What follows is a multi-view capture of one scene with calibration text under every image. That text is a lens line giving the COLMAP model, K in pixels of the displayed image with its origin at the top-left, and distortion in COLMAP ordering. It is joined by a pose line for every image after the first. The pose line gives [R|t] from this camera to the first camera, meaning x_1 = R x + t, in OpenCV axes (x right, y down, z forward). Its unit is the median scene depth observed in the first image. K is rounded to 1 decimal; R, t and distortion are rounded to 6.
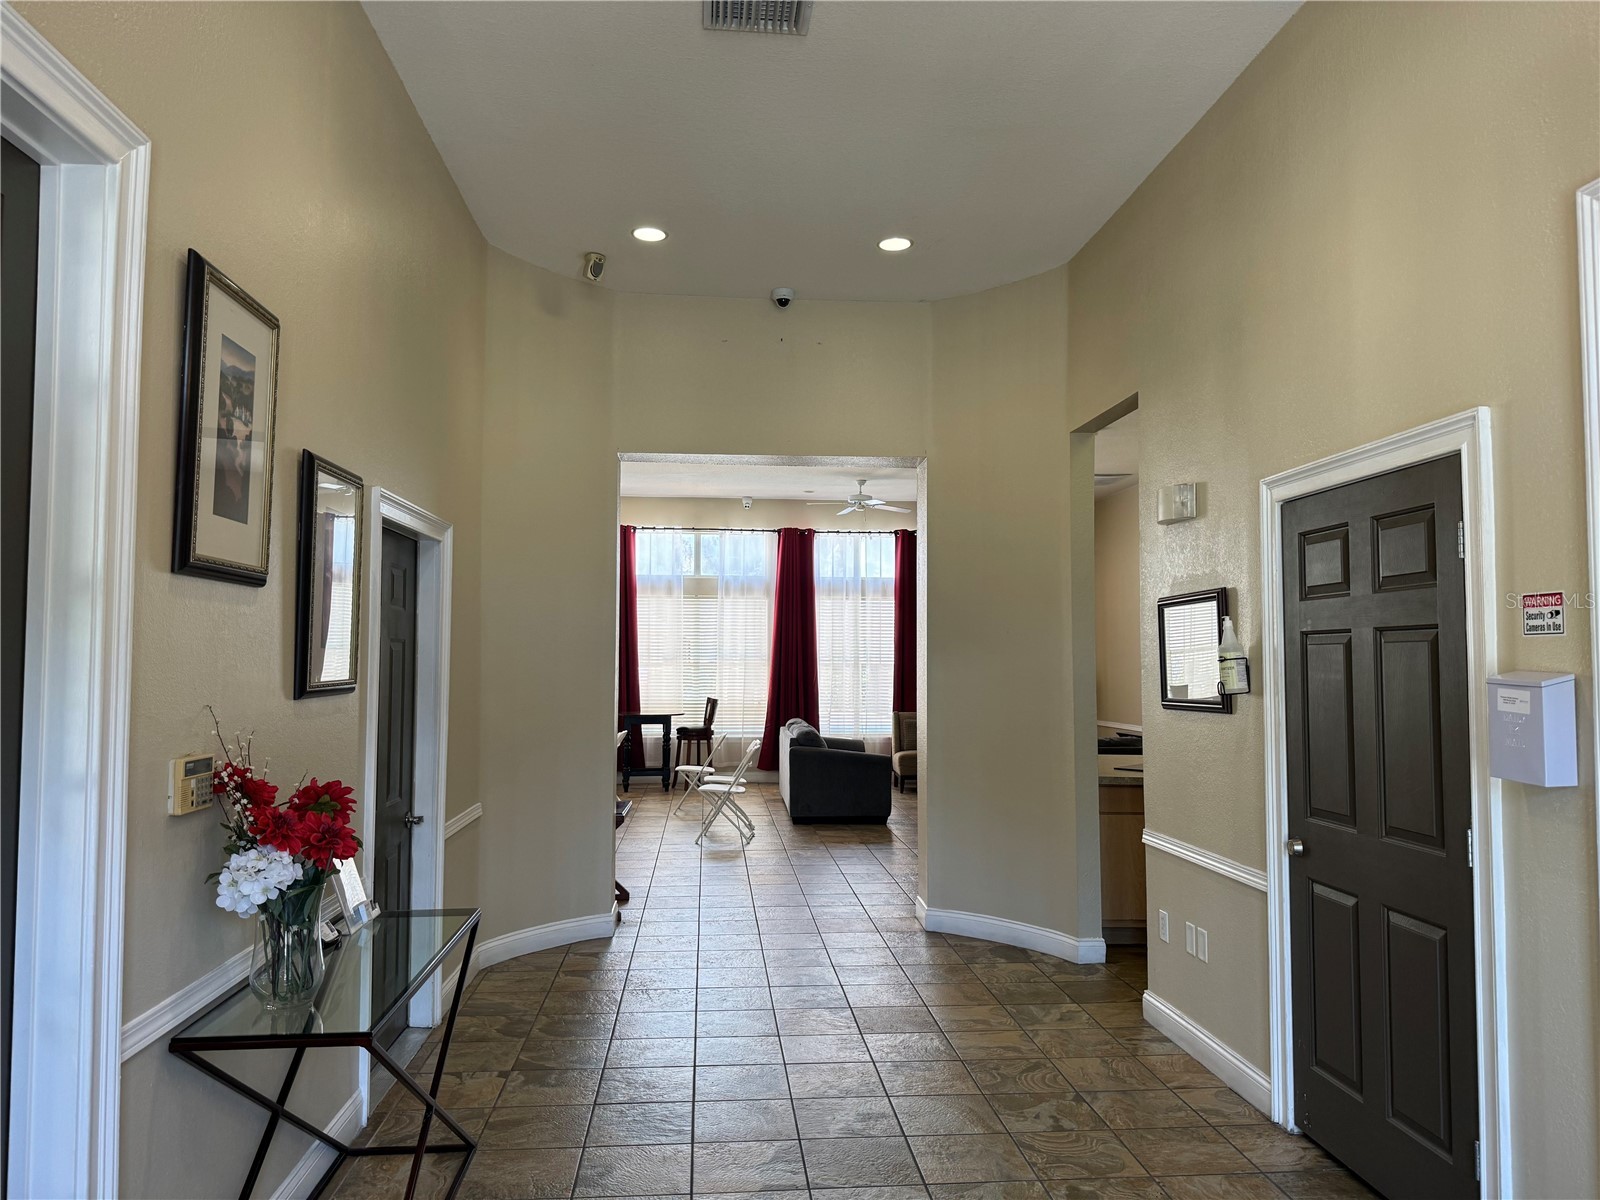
lens RADIAL K [[1121.3, 0, 797.4], [0, 1121.3, 601.9], [0, 0, 1]] dist [0.036915, -0.057808]
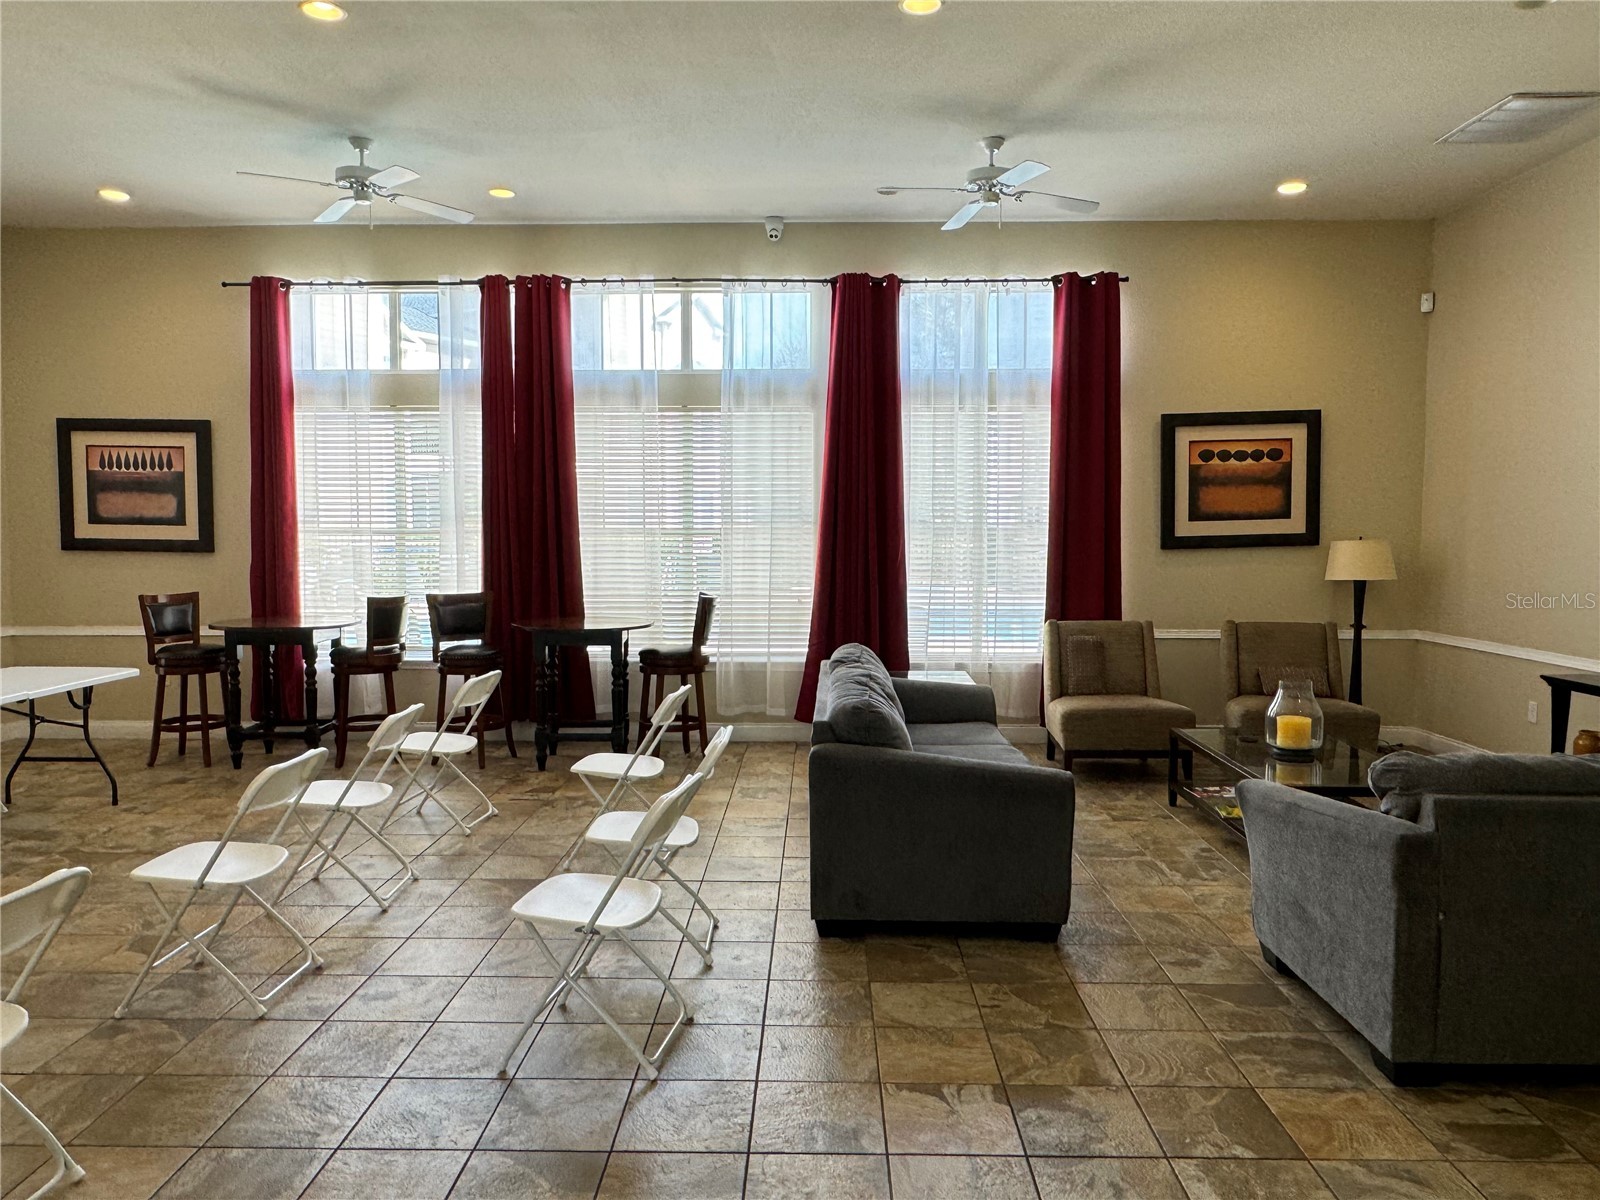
lens RADIAL K [[1099.9, 0, 801.8], [0, 1099.9, 587.4], [0, 0, 1]] dist [-0.009332, 0.006397]
pose [[0.994733, -0.000224, -0.102496, 0.022488], [0.011348, 0.994090, 0.107965, 0.024884], [0.101866, -0.108560, 0.988857, 0.469284]]
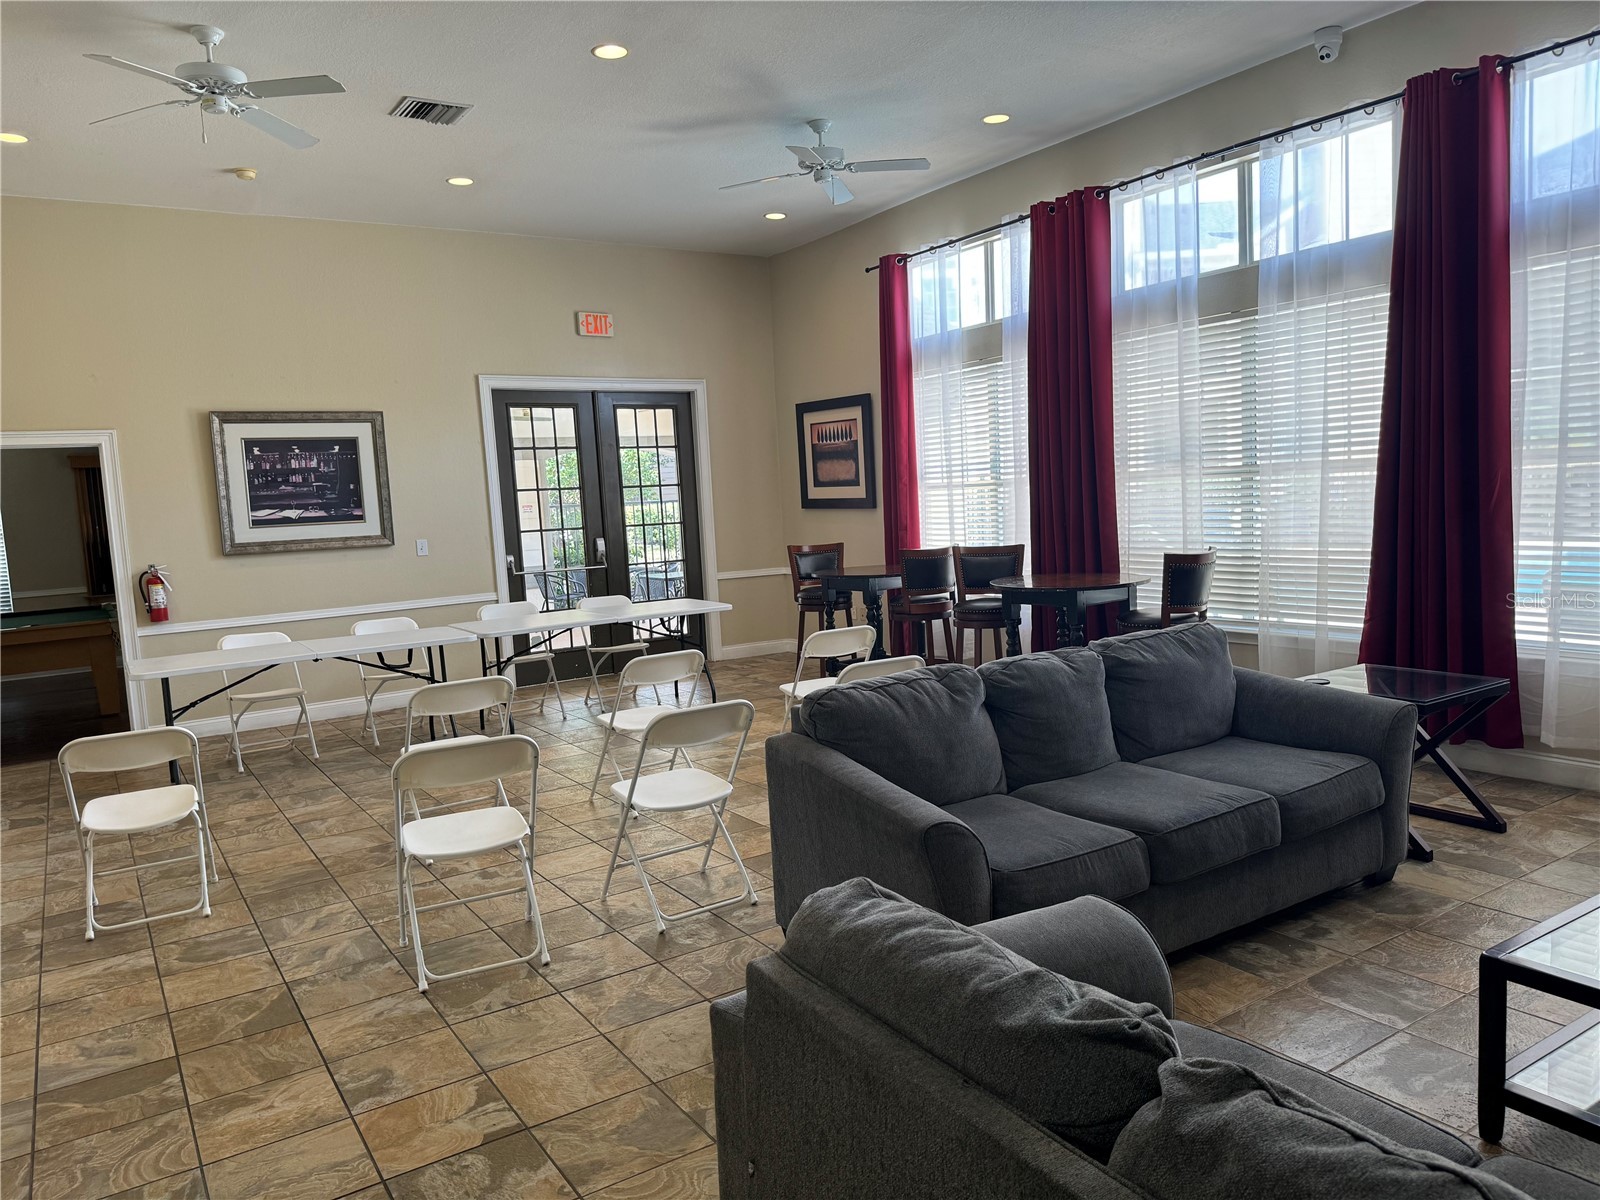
lens RADIAL K [[1121.3, 0, 799.2], [0, 1121.3, 616.3], [0, 0, 1]] dist [0.036915, -0.057808]
pose [[0.473616, 0.064247, -0.878385, 0.225850], [0.104754, 0.986147, 0.128611, 0.037083], [0.874480, -0.152926, 0.460325, 0.637372]]
